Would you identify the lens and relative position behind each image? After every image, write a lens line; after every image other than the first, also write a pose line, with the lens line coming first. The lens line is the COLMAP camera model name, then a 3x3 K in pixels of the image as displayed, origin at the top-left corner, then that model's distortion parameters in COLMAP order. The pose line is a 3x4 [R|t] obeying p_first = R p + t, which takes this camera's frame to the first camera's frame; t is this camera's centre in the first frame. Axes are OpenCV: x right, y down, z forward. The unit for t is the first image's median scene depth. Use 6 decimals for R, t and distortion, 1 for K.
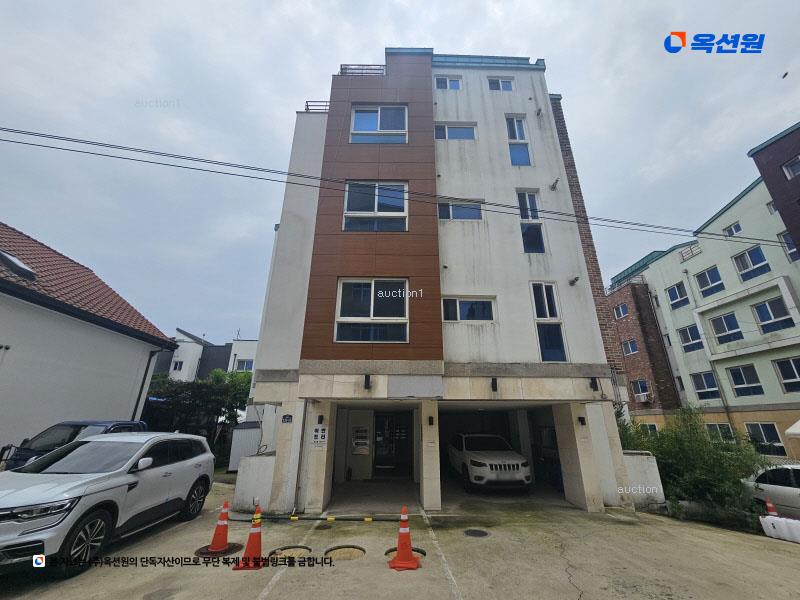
lens RADIAL K [[328.2, 0, 398.9], [0, 328.2, 302.3], [0, 0, 1]] dist [-0.001184, -0.000172]
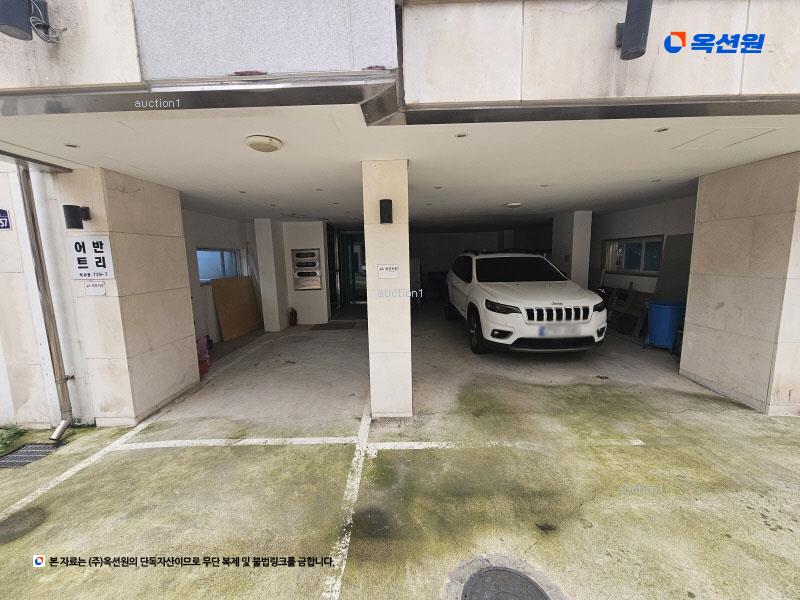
lens RADIAL K [[328.2, 0, 402.4], [0, 328.2, 300.7], [0, 0, 1]] dist [-0.001184, -0.000172]
pose [[0.999392, -0.021284, -0.027617, 0.110785], [0.031864, 0.879116, 0.475541, 0.253543], [0.014157, -0.476132, 0.879260, 0.589985]]
